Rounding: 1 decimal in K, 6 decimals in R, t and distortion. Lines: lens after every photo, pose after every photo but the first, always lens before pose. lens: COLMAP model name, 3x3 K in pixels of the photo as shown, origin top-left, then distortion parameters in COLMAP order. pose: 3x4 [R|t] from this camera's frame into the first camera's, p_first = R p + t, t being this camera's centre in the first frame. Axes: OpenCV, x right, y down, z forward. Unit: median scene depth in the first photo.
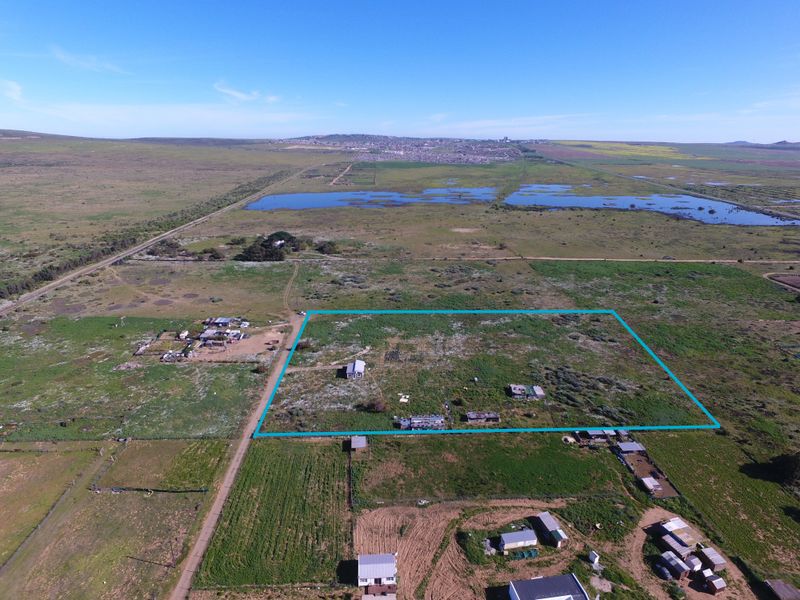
lens RADIAL K [[465.2, 0, 398.8], [0, 465.2, 299.5], [0, 0, 1]] dist [-0.008600, 0.012976]
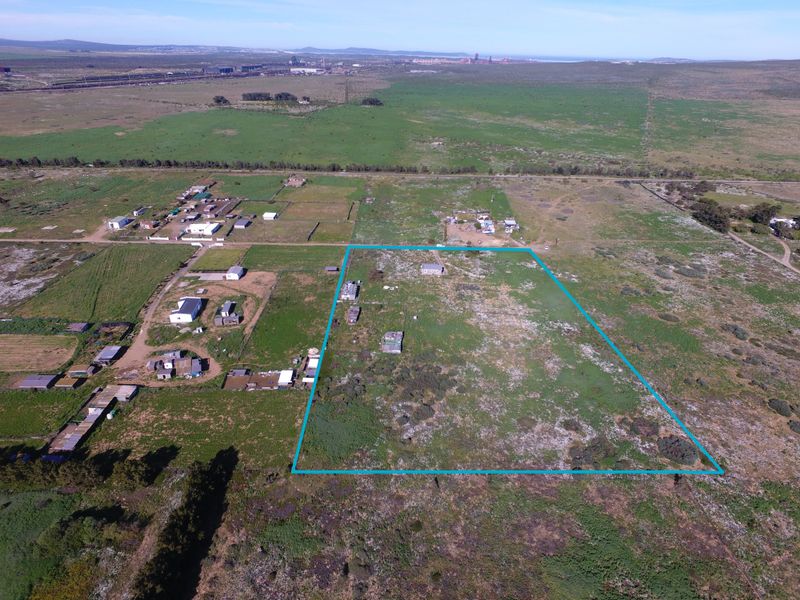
lens RADIAL K [[465.2, 0, 398.7], [0, 465.2, 300.8], [0, 0, 1]] dist [-0.008600, 0.012976]
pose [[-0.037565, 0.467341, -0.883279, 0.929383], [-0.349469, 0.821946, 0.449752, -0.268481], [0.936195, 0.325573, 0.132445, 0.726687]]
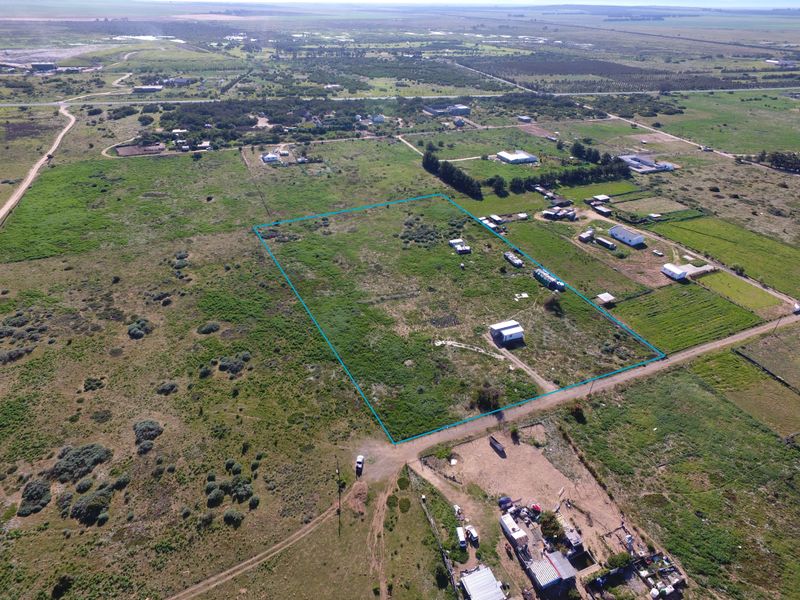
lens RADIAL K [[465.2, 0, 398.8], [0, 465.2, 302.1], [0, 0, 1]] dist [-0.008600, 0.012976]
pose [[-0.360831, -0.524194, 0.771376, -0.605072], [0.287215, 0.724441, 0.626651, -0.446421], [-0.887304, 0.447666, -0.110844, 1.149828]]
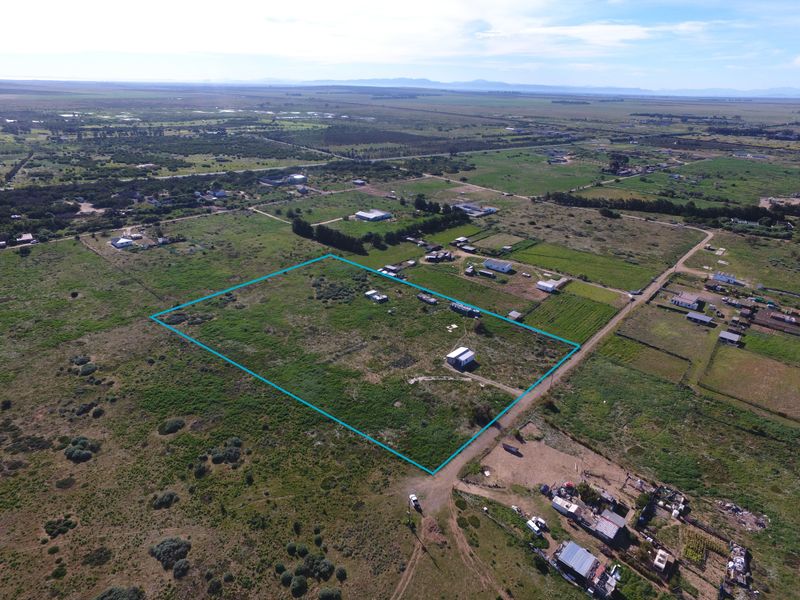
lens RADIAL K [[465.2, 0, 398.9], [0, 465.2, 301.4], [0, 0, 1]] dist [-0.008600, 0.012976]
pose [[-0.715133, -0.320859, 0.620995, -0.522667], [0.198982, 0.758212, 0.620903, -0.523039], [-0.670068, 0.567595, -0.478377, 1.368420]]
